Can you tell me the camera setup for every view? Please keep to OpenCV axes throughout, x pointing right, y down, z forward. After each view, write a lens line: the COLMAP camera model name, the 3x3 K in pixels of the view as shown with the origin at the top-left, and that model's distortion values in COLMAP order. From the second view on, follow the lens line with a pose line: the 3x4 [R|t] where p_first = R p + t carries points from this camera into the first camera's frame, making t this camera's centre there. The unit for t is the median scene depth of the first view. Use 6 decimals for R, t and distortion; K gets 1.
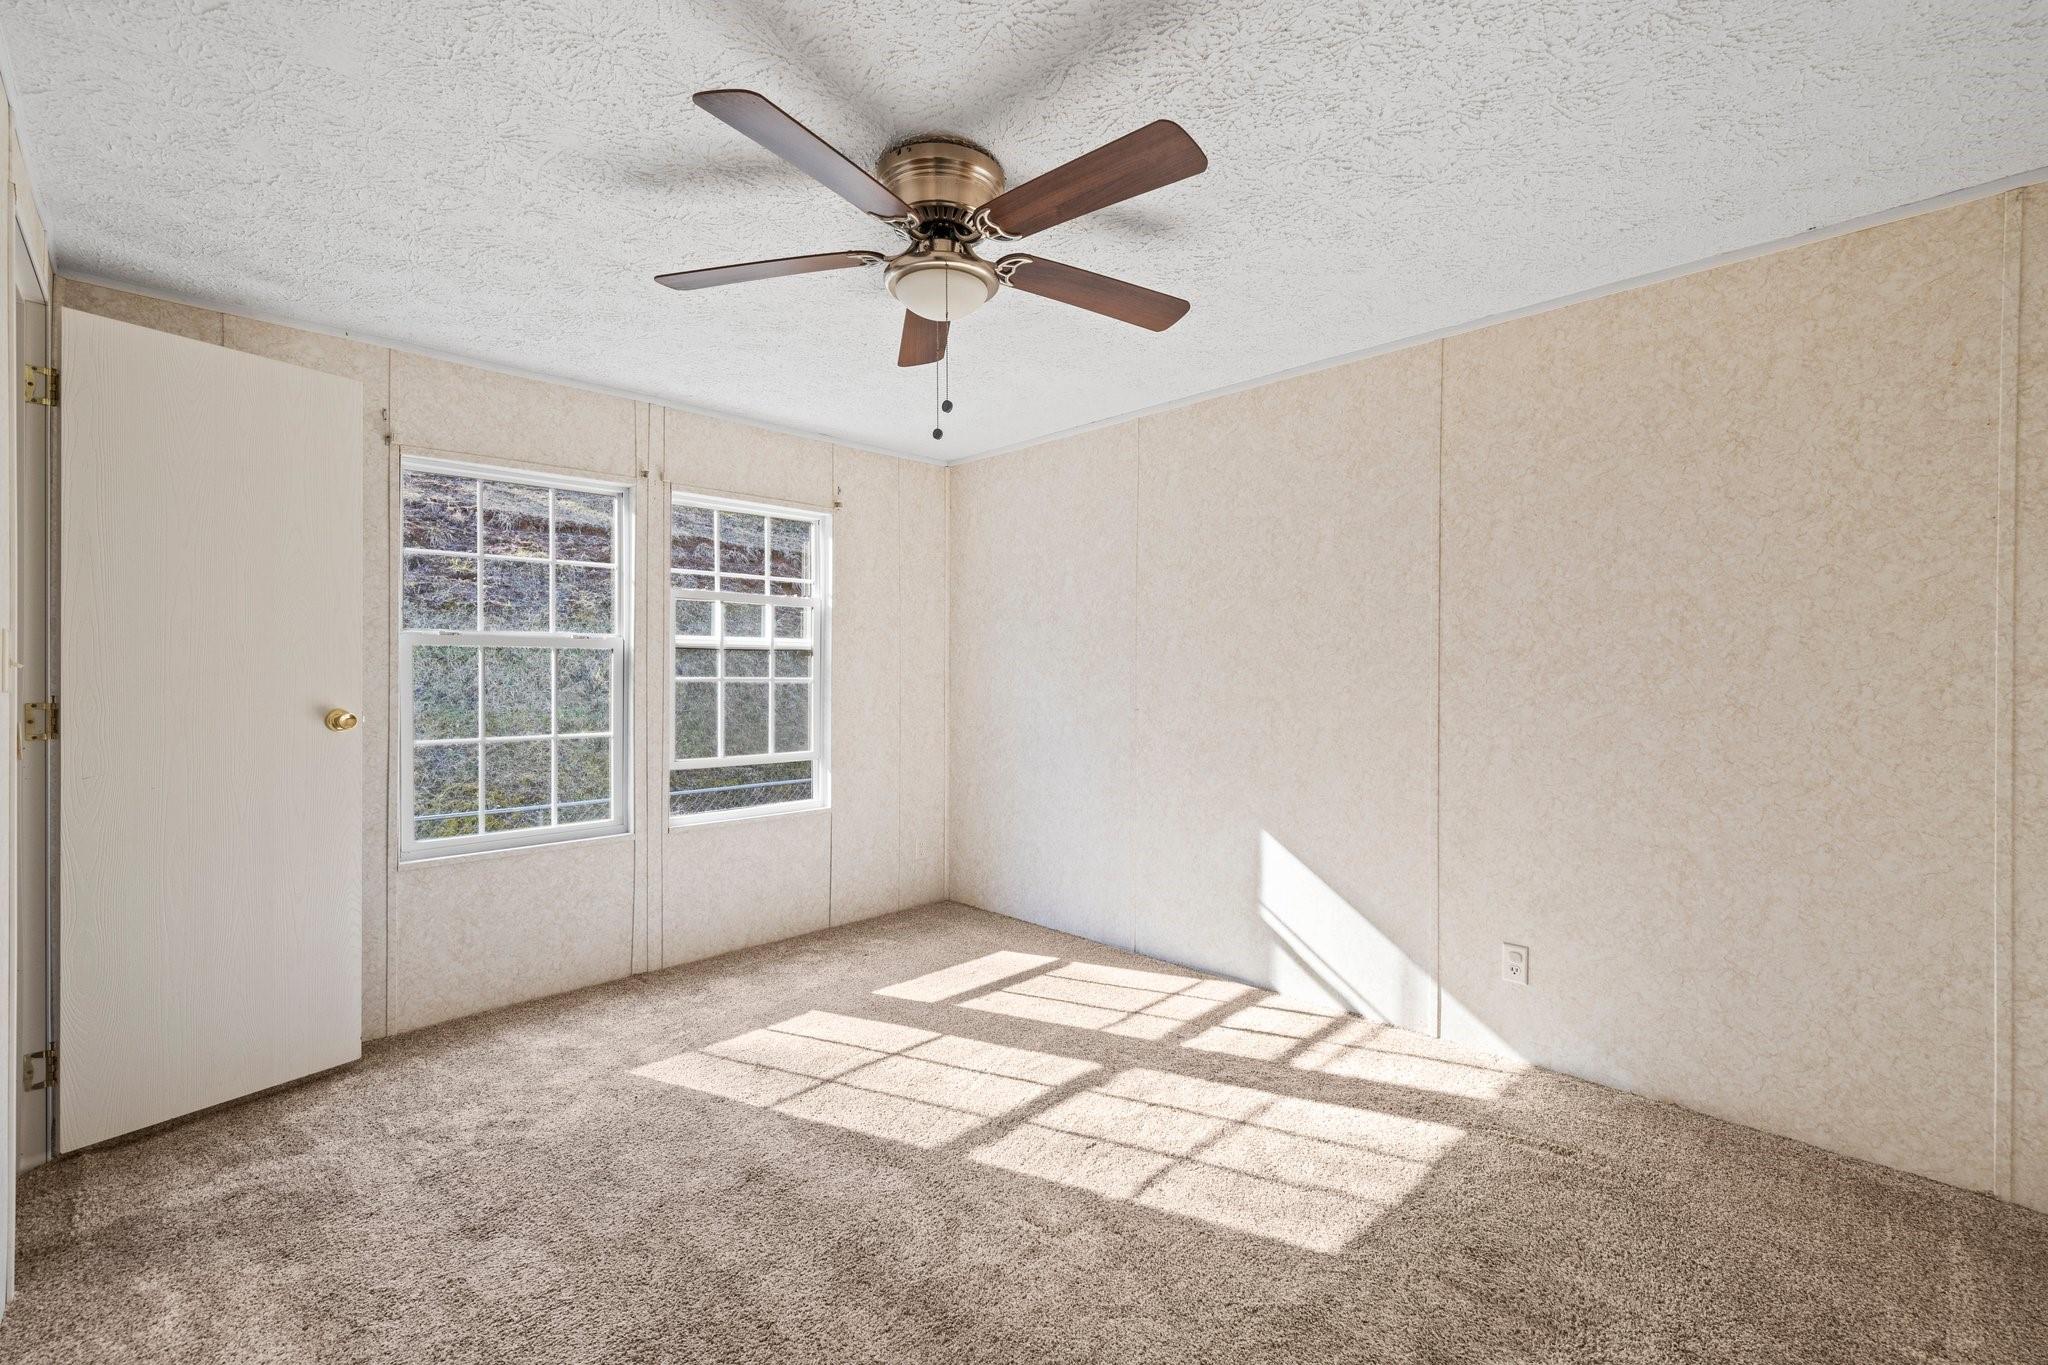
lens RADIAL K [[867.0, 0, 1038.9], [0, 867.0, 672.6], [0, 0, 1]] dist [0.011659, 0.000013]
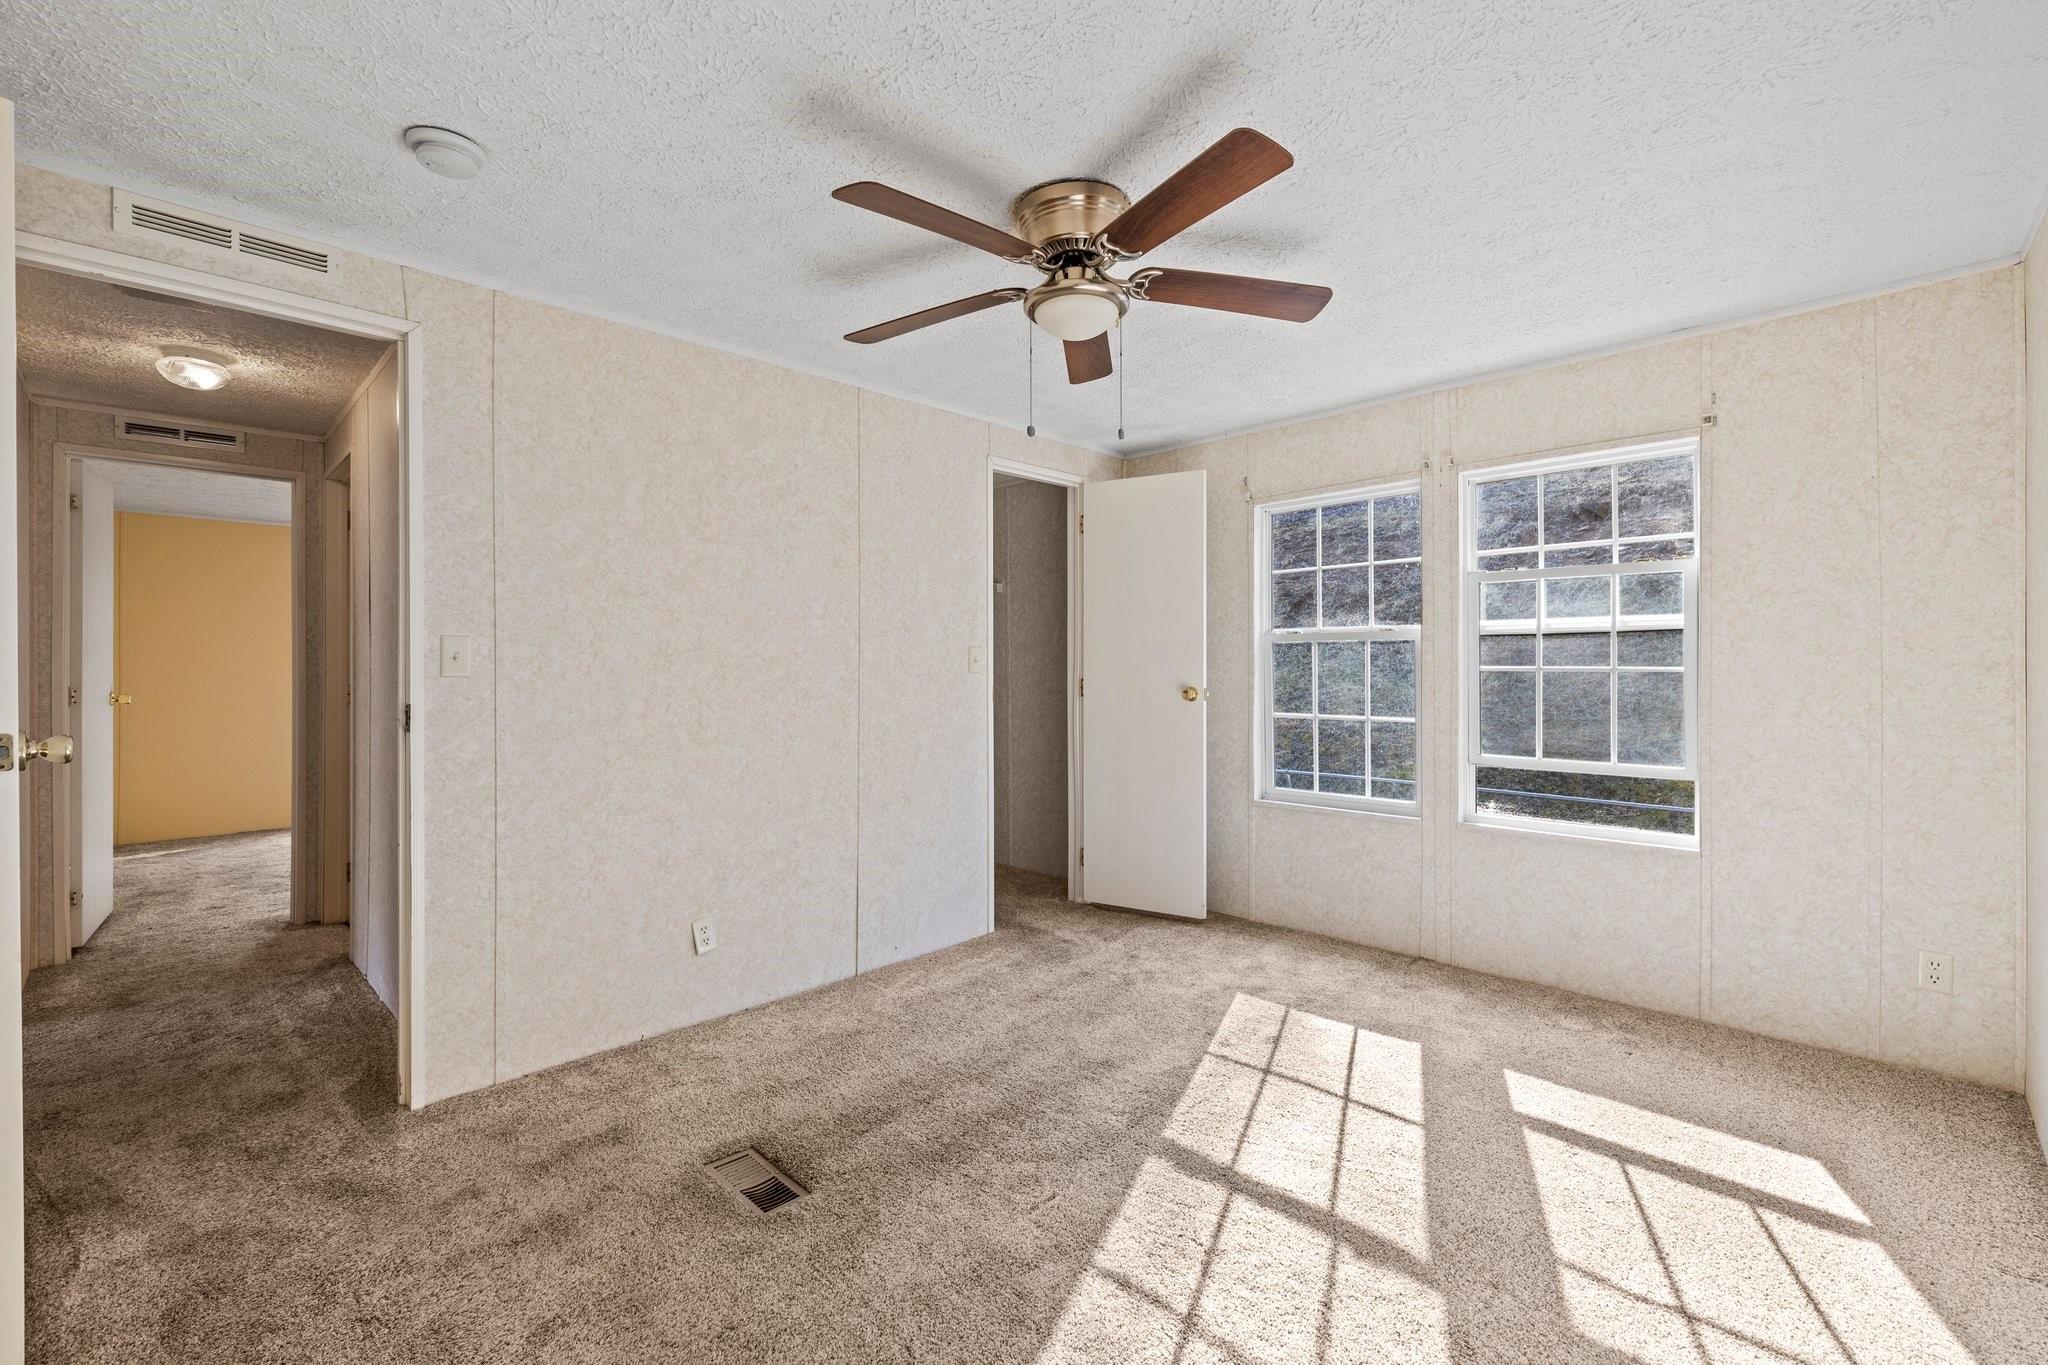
lens RADIAL K [[867.0, 0, 1026.8], [0, 867.0, 670.4], [0, 0, 1]] dist [0.011659, 0.000013]
pose [[0.012296, 0.008073, -0.999892, 0.554749], [0.006027, 0.999949, 0.008147, -0.000919], [0.999906, -0.006127, 0.012247, 0.528204]]
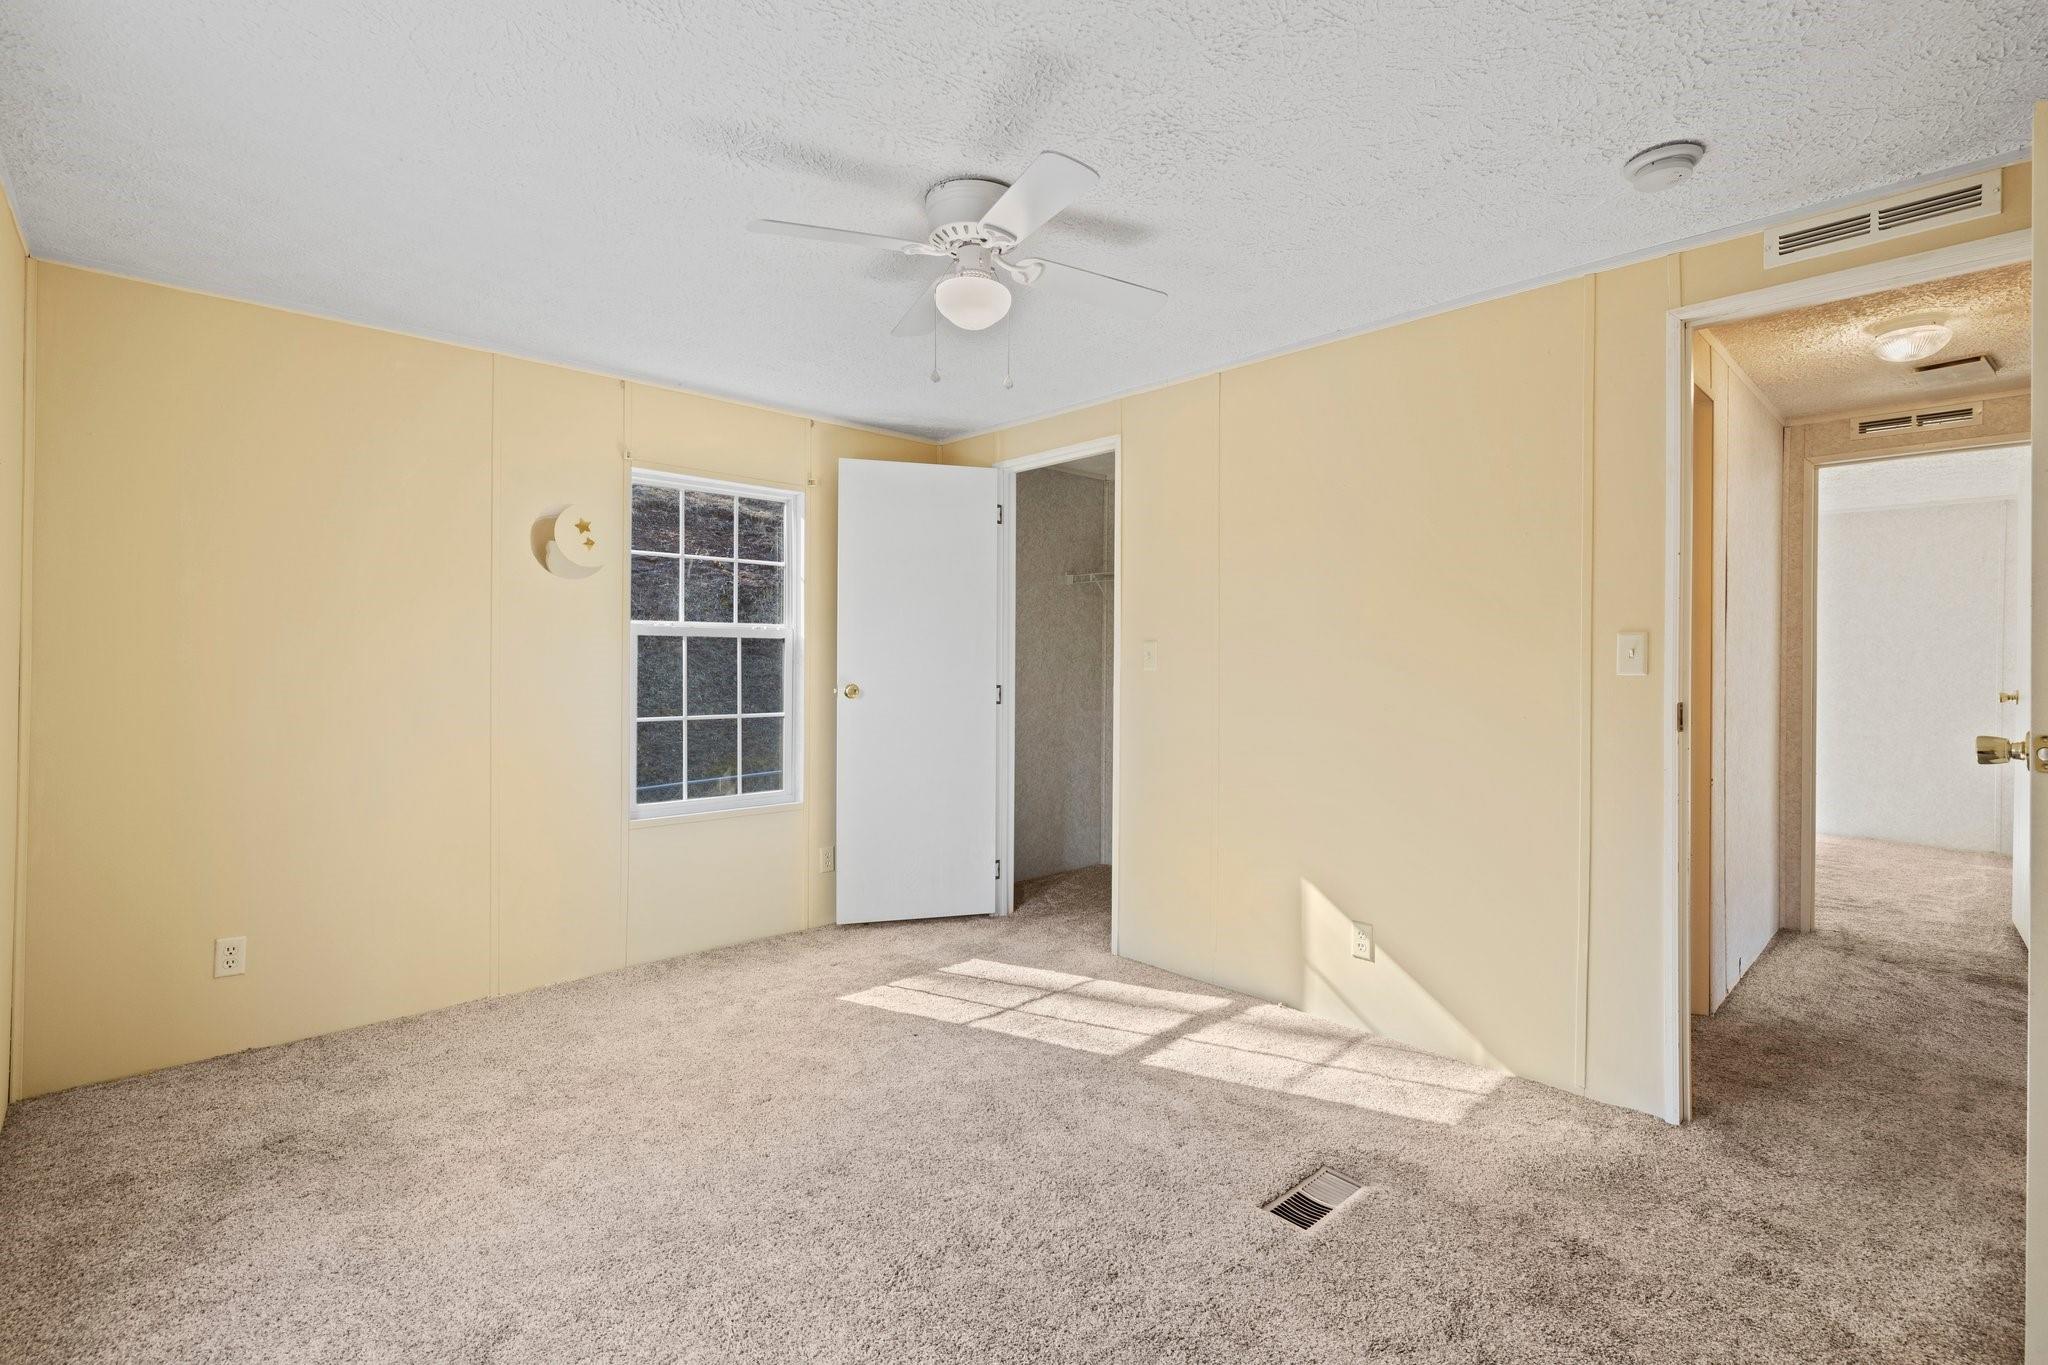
lens RADIAL K [[919.3, 0, 1024.0], [0, 919.3, 678.0], [0, 0, 1]] dist [-0.006512, 0.001497]
pose [[0.999898, 0.008107, 0.011755, -0.193718], [-0.008290, 0.999843, 0.015644, 0.002320], [-0.011627, -0.015740, 0.999809, -0.192592]]
